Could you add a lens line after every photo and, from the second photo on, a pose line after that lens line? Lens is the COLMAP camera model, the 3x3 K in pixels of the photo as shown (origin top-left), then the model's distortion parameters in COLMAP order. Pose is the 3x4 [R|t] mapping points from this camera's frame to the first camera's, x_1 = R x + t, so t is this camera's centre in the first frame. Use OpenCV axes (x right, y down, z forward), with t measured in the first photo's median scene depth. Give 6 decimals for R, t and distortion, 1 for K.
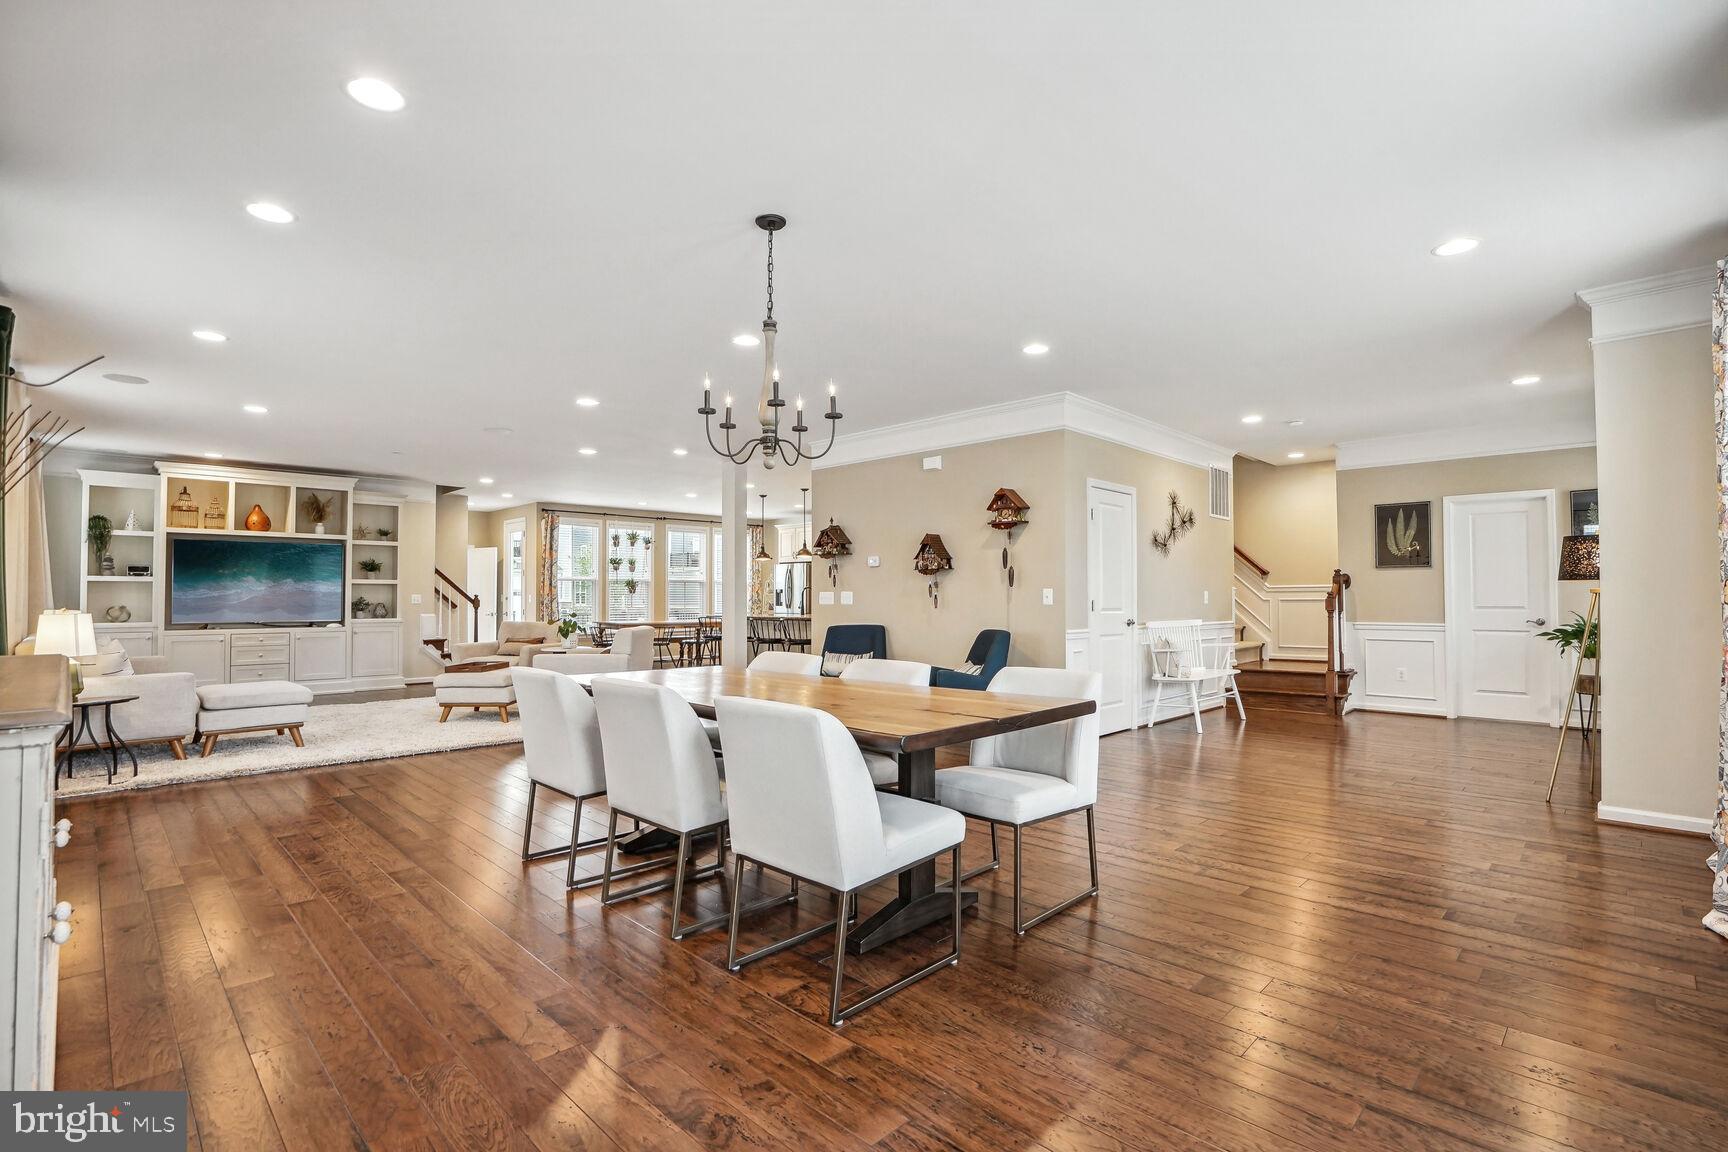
lens RADIAL K [[810.7, 0, 850.2], [0, 810.7, 579.1], [0, 0, 1]] dist [-0.022513, 0.000800]
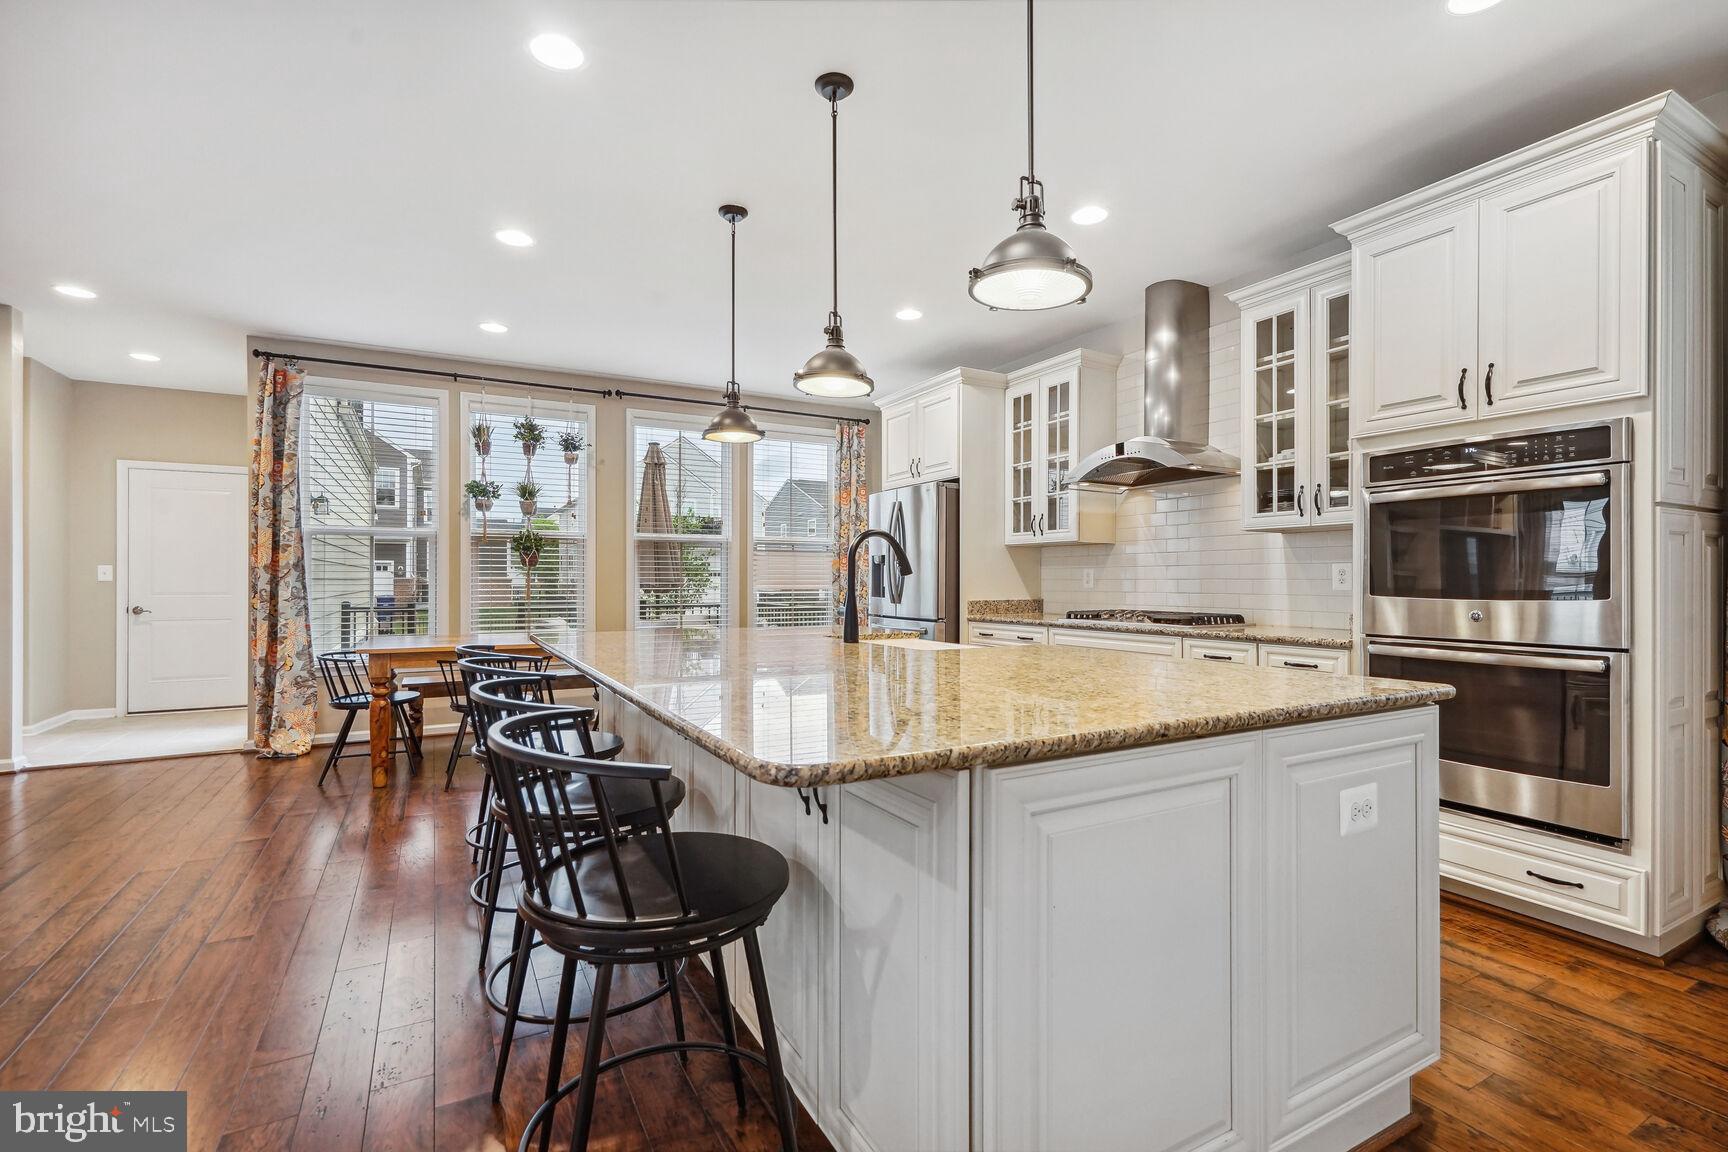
lens RADIAL K [[784.1, 0, 868.2], [0, 784.1, 579.5], [0, 0, 1]] dist [-0.013782, 0.000582]
pose [[0.962807, 0.002452, -0.270179, 0.016543], [0.003438, 0.999767, 0.021324, 0.025317], [0.270168, -0.021460, 0.962574, 1.011469]]
